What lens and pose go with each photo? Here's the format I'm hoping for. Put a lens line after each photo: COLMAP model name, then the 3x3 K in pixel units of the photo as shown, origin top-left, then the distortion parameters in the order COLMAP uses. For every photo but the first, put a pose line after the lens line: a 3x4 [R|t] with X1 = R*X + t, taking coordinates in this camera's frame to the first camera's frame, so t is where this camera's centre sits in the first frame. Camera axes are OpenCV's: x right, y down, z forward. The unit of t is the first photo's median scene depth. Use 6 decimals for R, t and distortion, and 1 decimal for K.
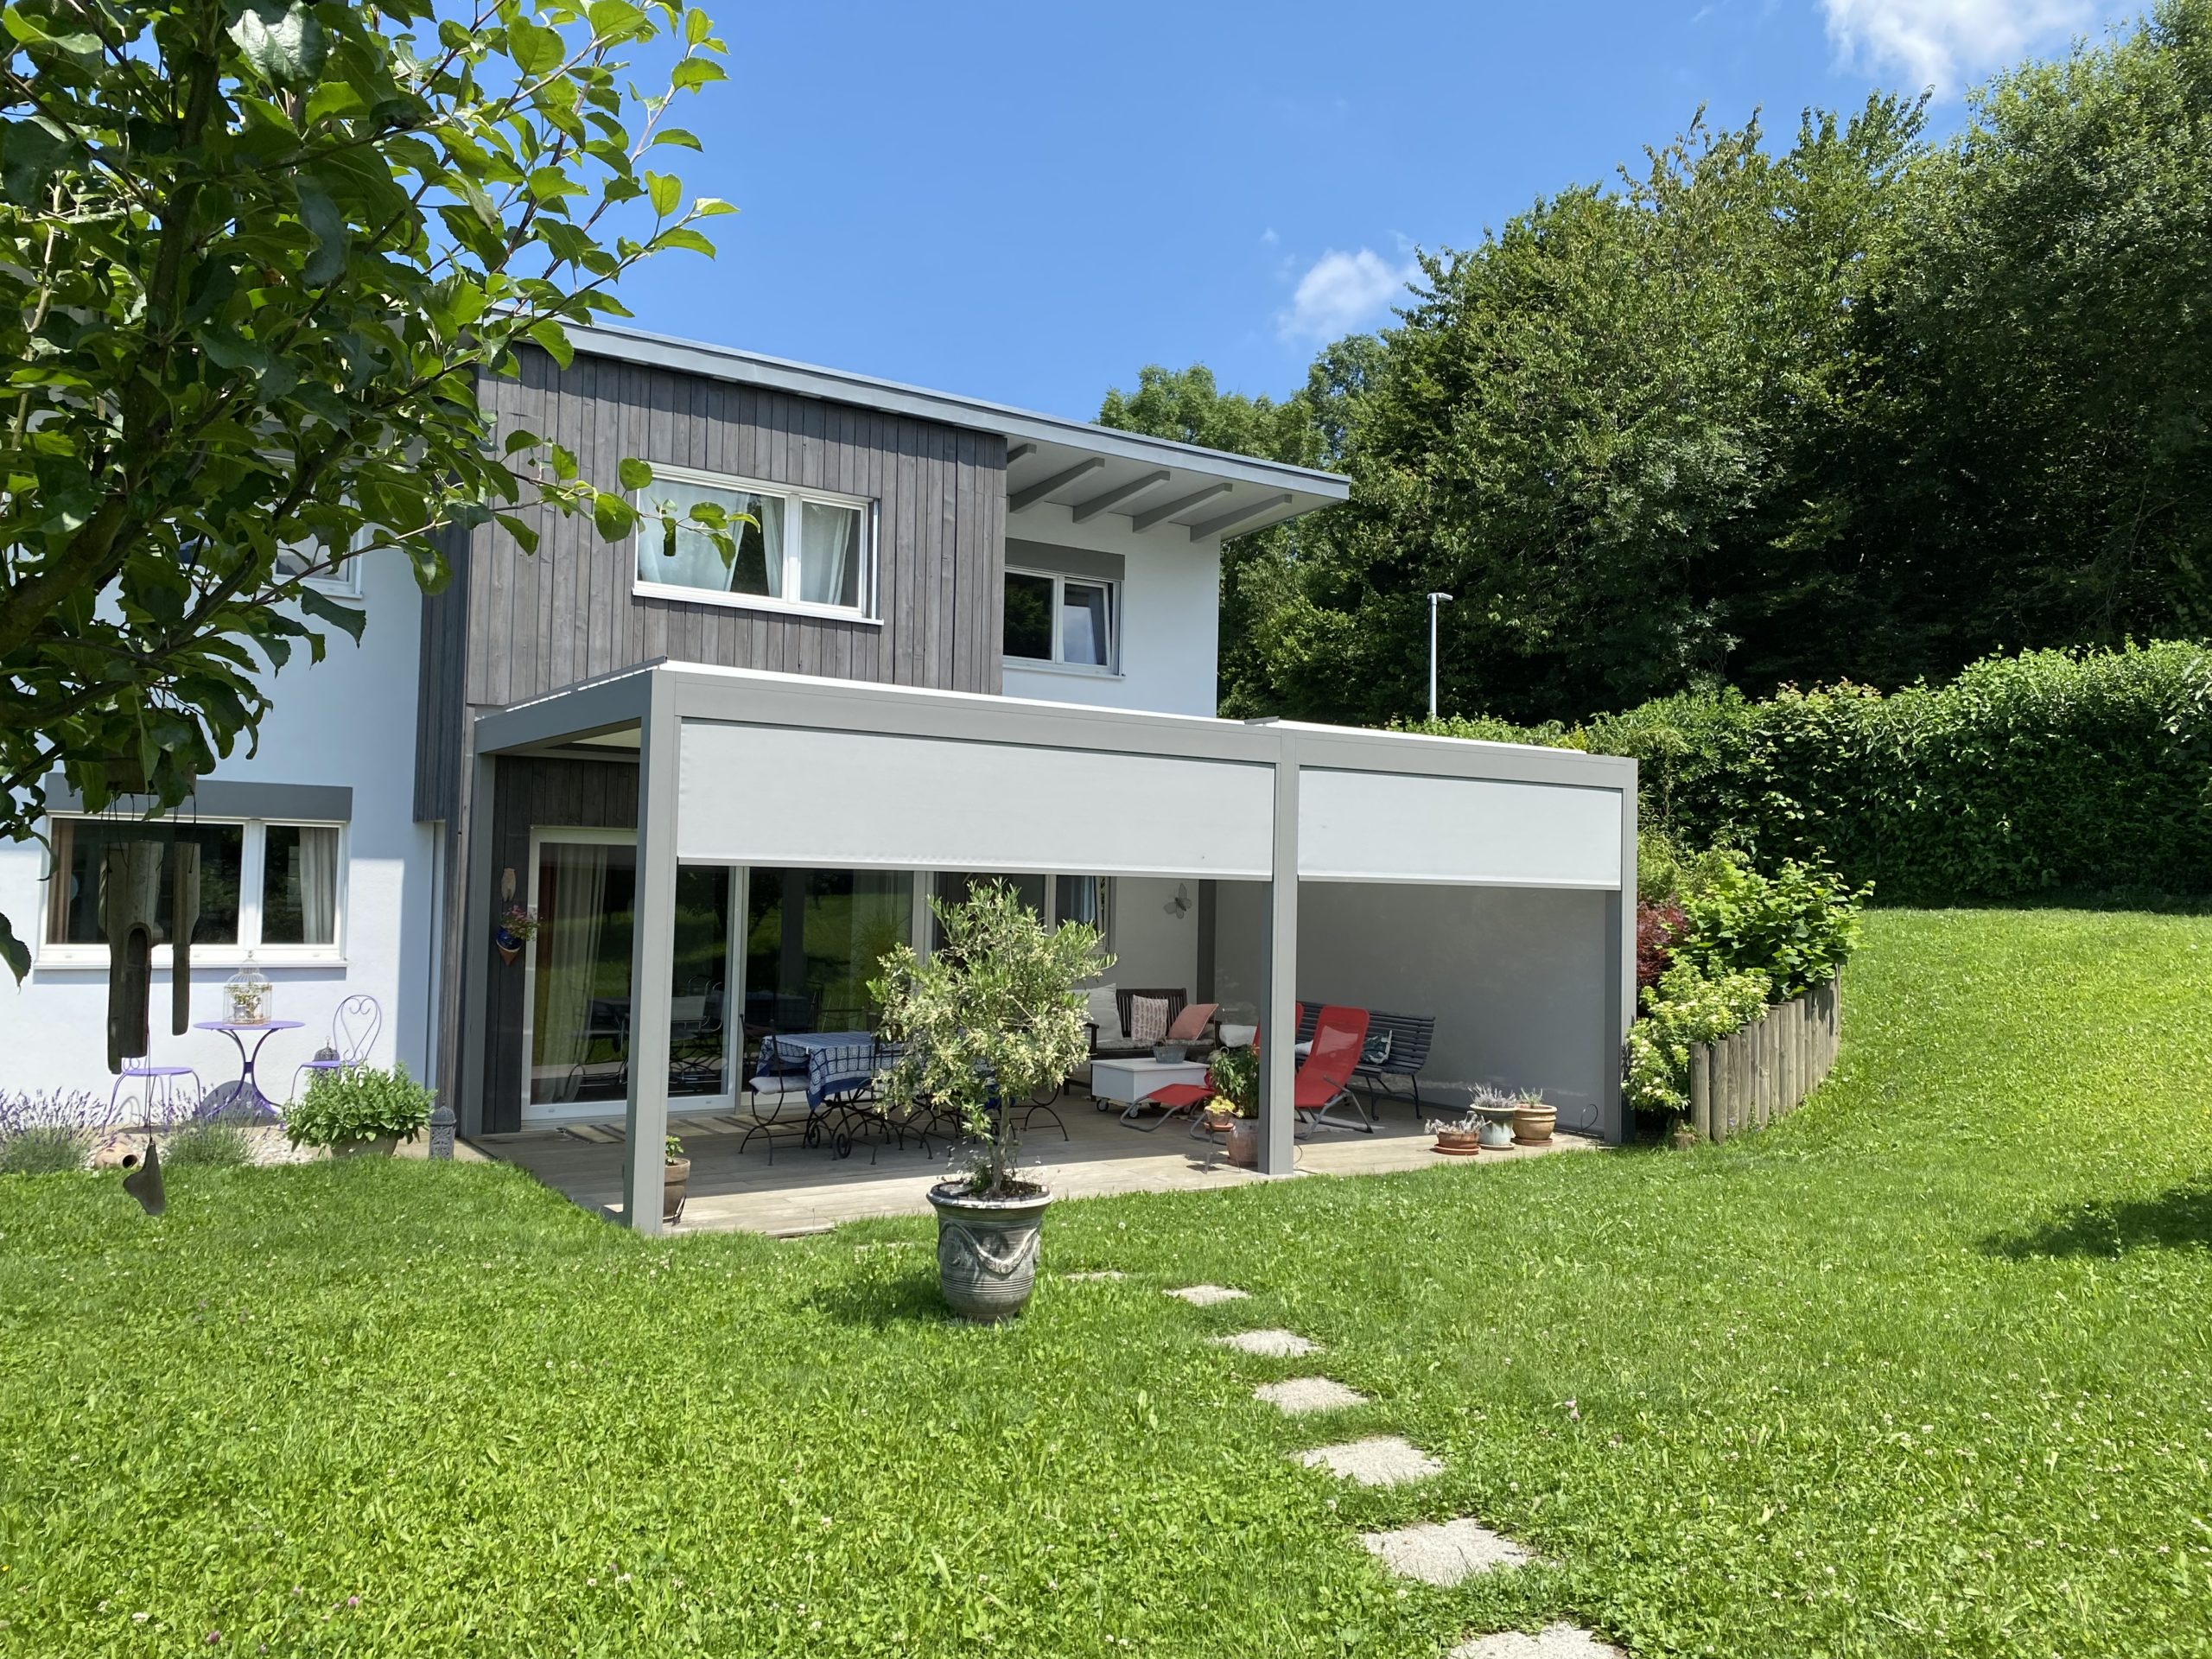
lens RADIAL K [[1683.5, 0, 1157.5], [0, 1683.5, 825.0], [0, 0, 1]] dist [0.063951, -0.065621]
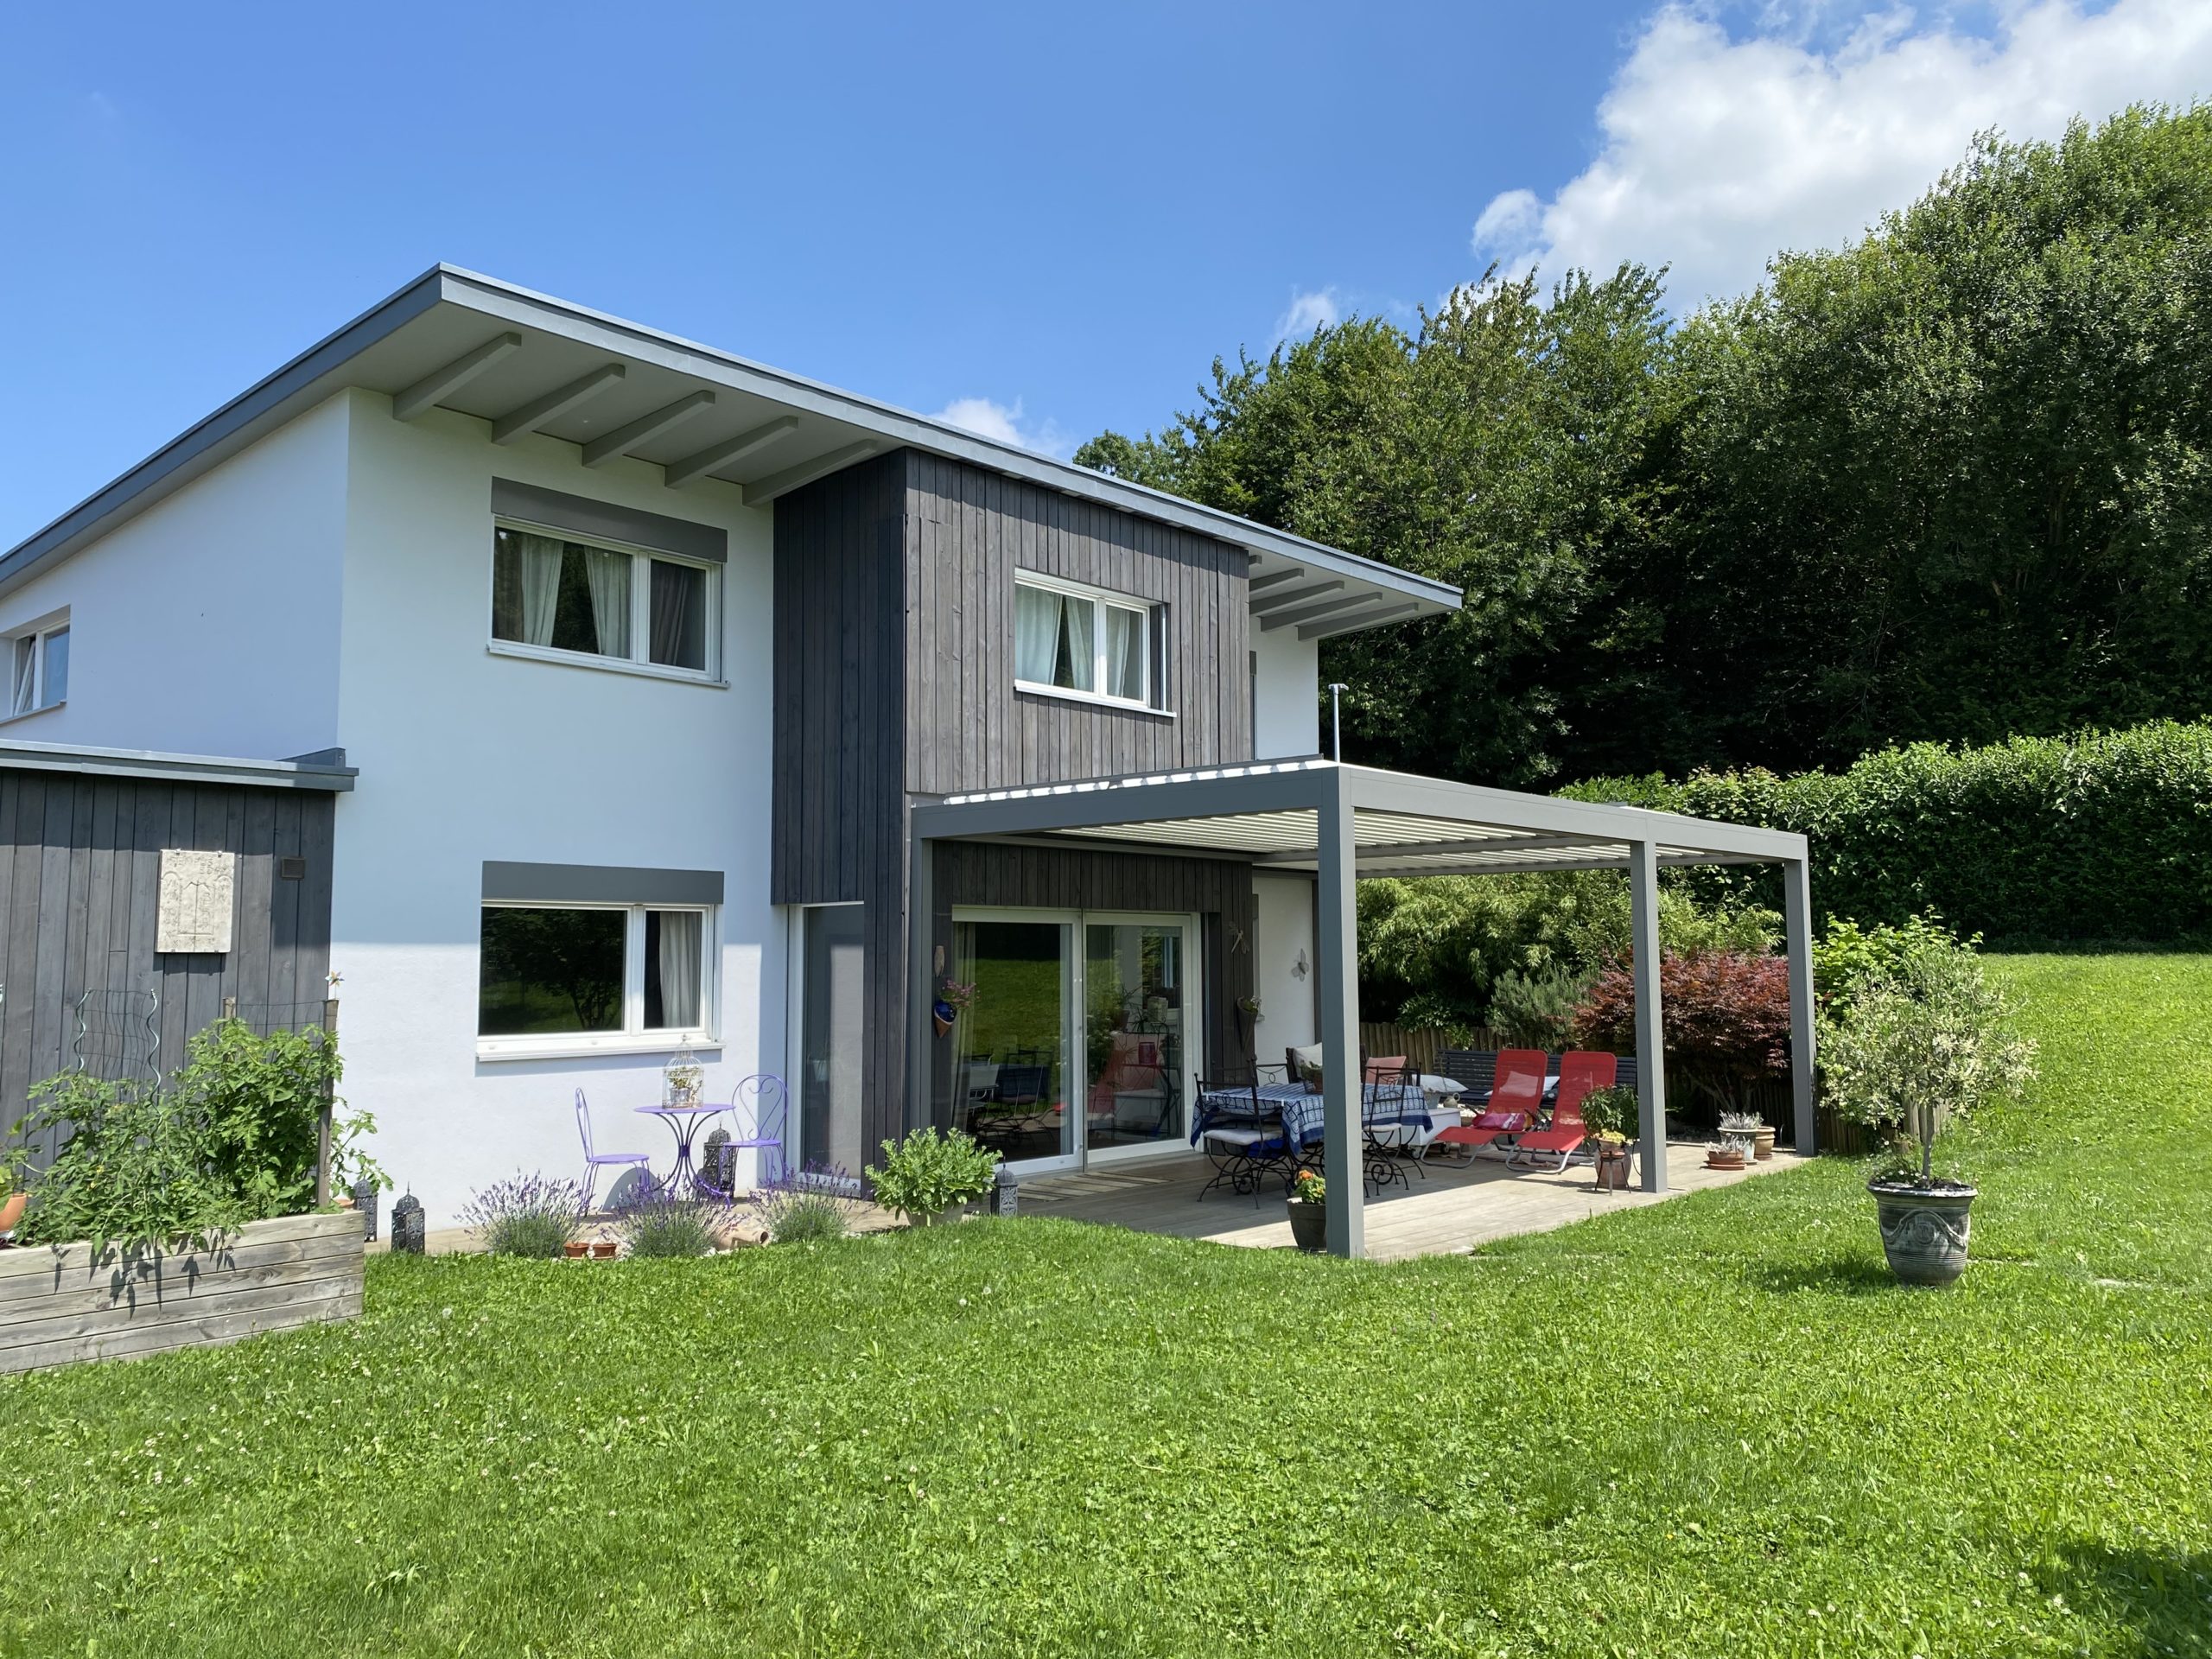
lens RADIAL K [[1683.5, 0, 1157.5], [0, 1683.5, 825.0], [0, 0, 1]] dist [0.063951, -0.065621]
pose [[0.964463, -0.005109, 0.264167, -0.453943], [0.016009, 0.999106, -0.039125, -0.005863], [-0.263731, 0.041964, 0.963683, -0.046808]]
